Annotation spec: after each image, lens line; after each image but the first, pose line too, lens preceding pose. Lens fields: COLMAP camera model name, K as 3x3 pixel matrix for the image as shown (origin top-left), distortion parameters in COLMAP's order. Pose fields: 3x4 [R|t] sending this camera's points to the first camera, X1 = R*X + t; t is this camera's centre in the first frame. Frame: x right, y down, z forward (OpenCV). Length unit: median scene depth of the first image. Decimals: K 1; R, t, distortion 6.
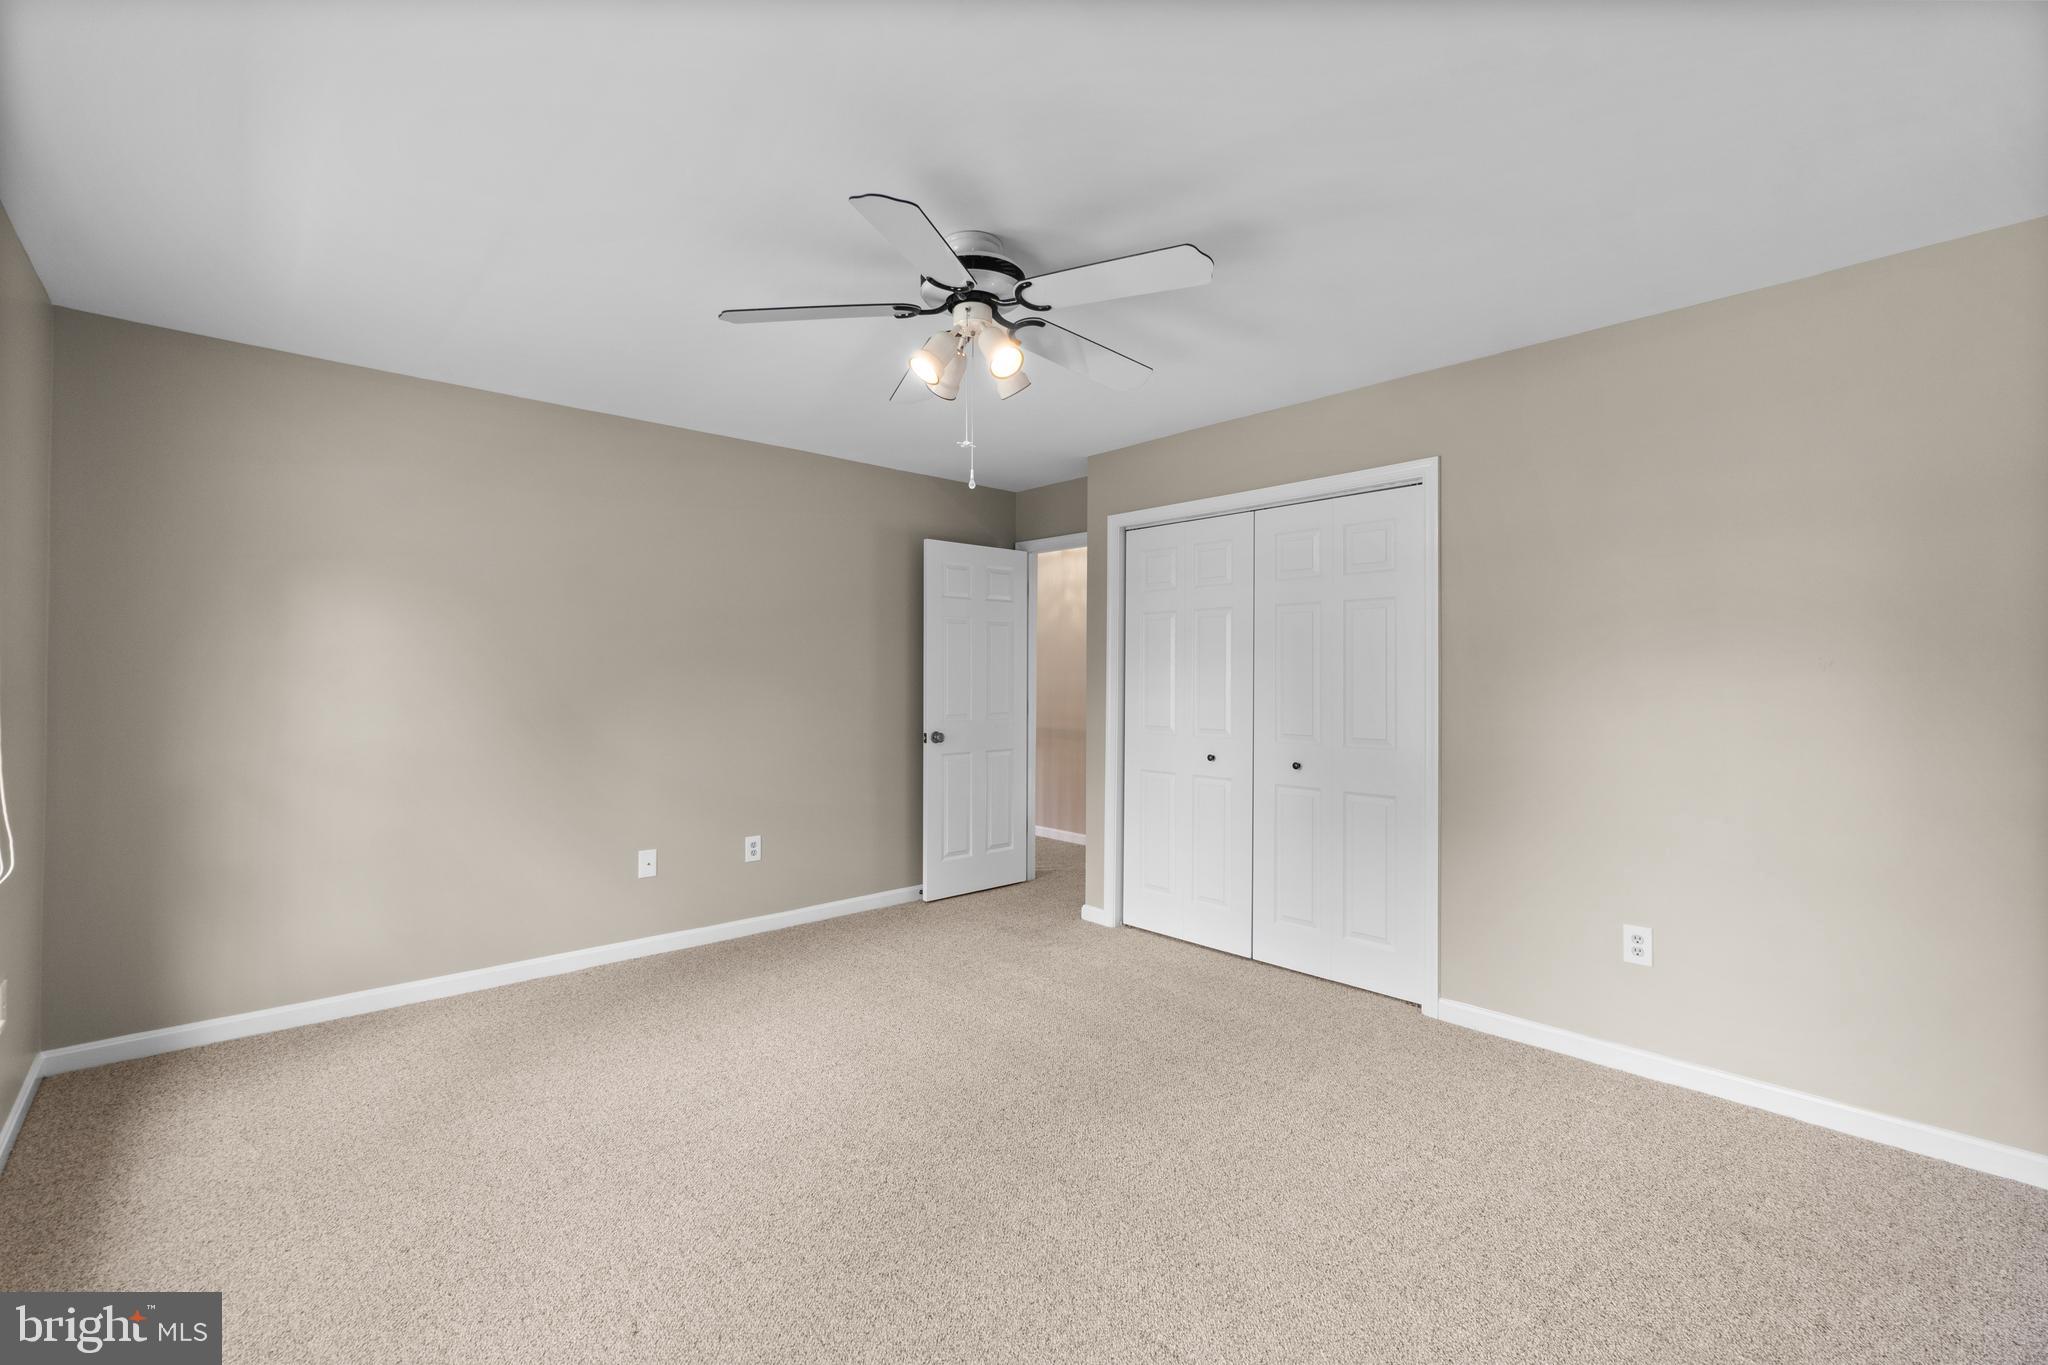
lens RADIAL K [[888.5, 0, 1018.9], [0, 888.5, 673.4], [0, 0, 1]] dist [-0.002181, -0.000068]
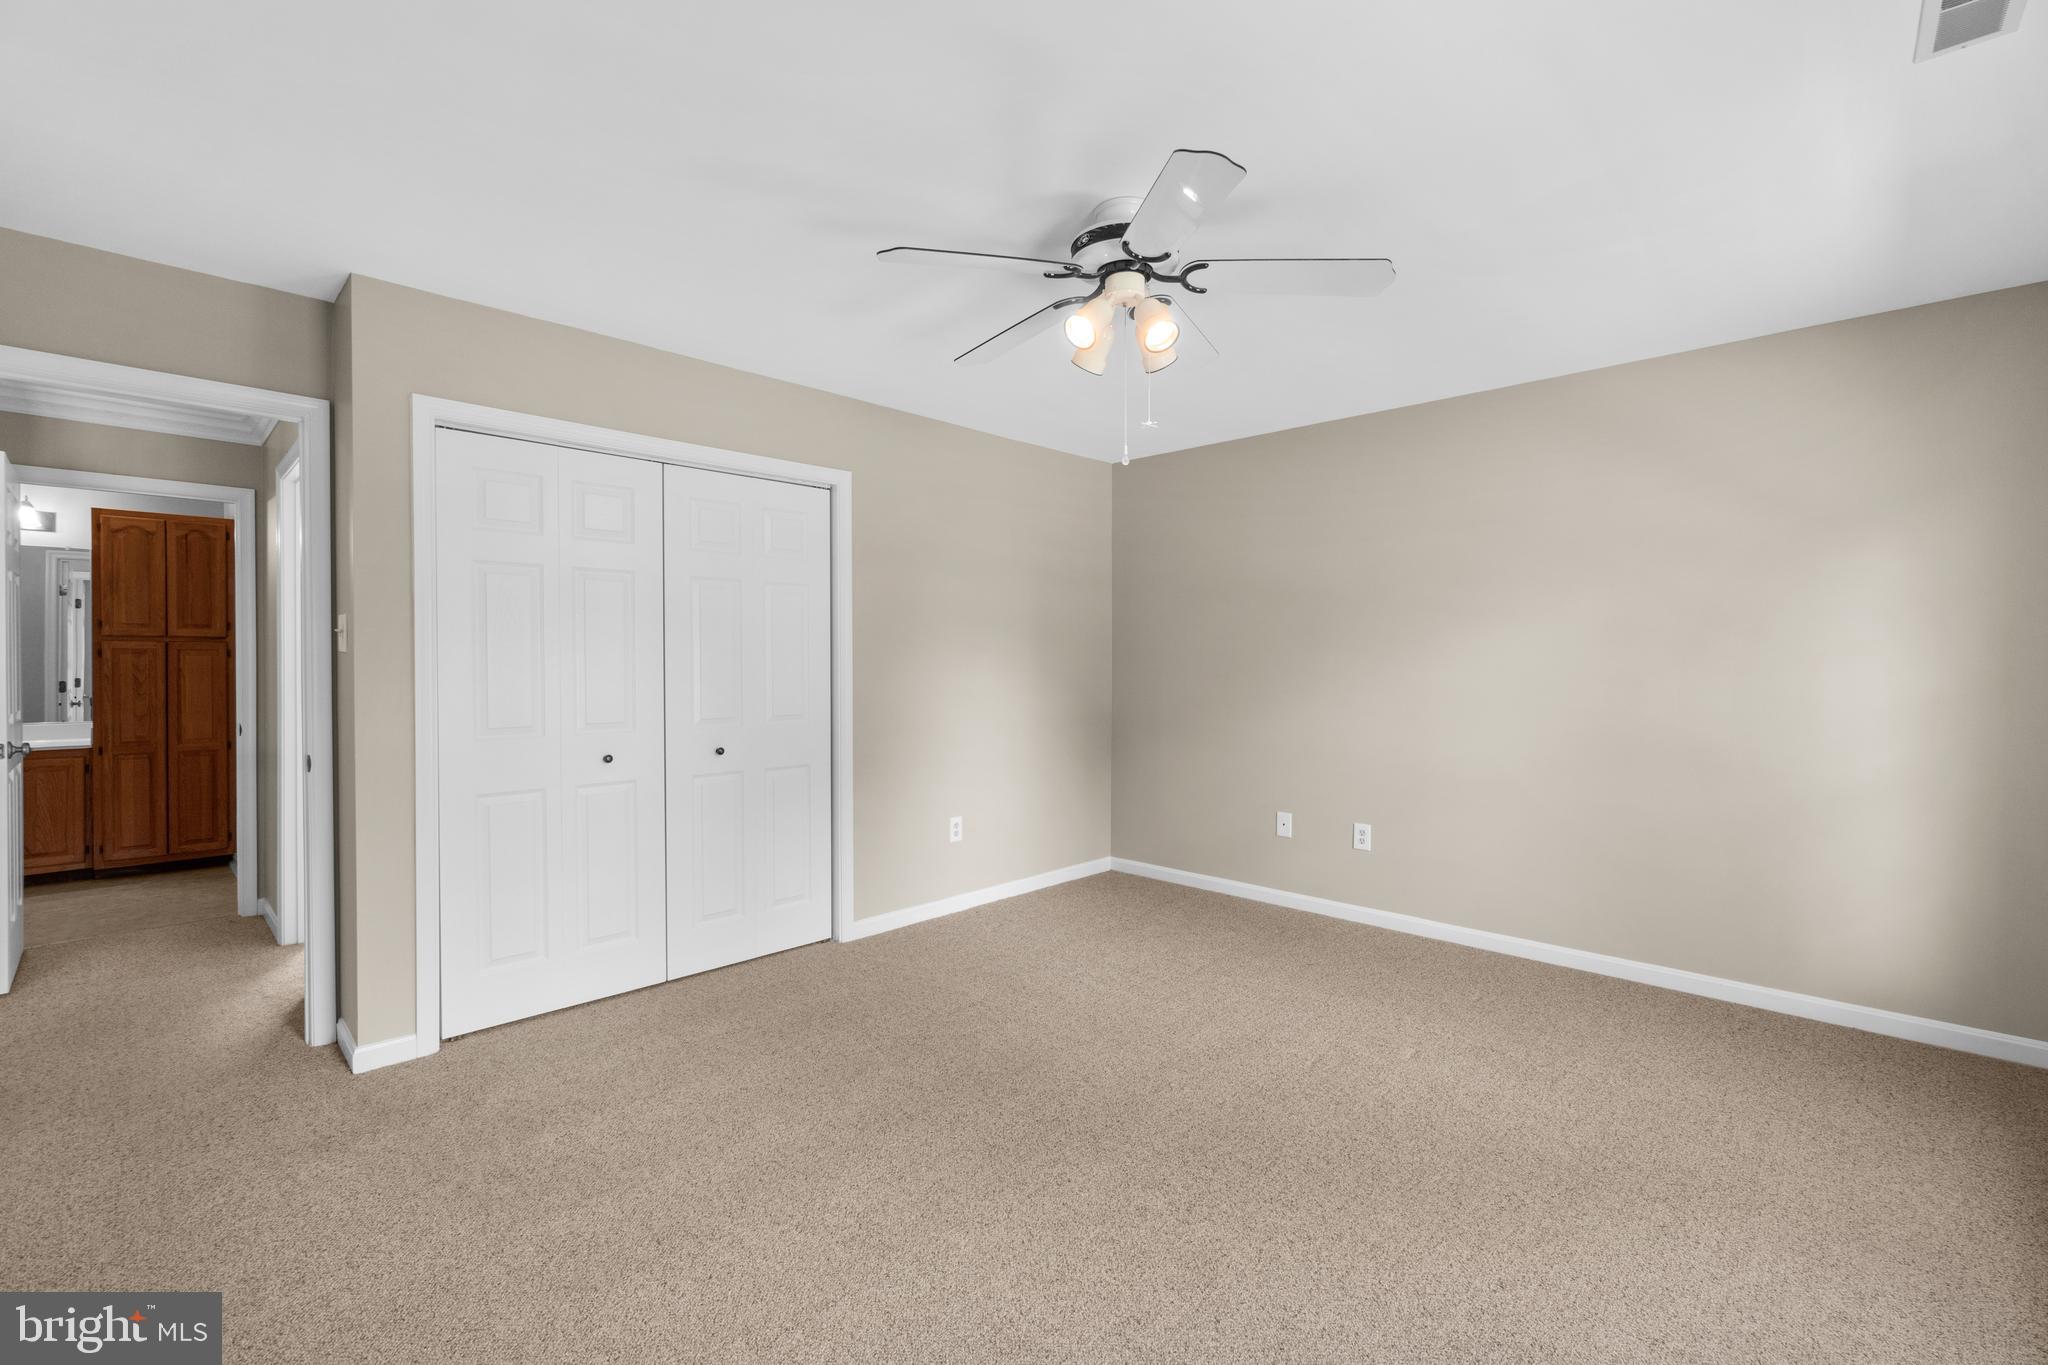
lens RADIAL K [[888.5, 0, 1018.9], [0, 888.5, 673.4], [0, 0, 1]] dist [-0.002181, -0.000068]
pose [[-0.059953, -0.019195, 0.998017, -0.693991], [-0.005222, 0.999807, 0.018916, 0.002180], [-0.998188, -0.004078, -0.060042, 0.795774]]
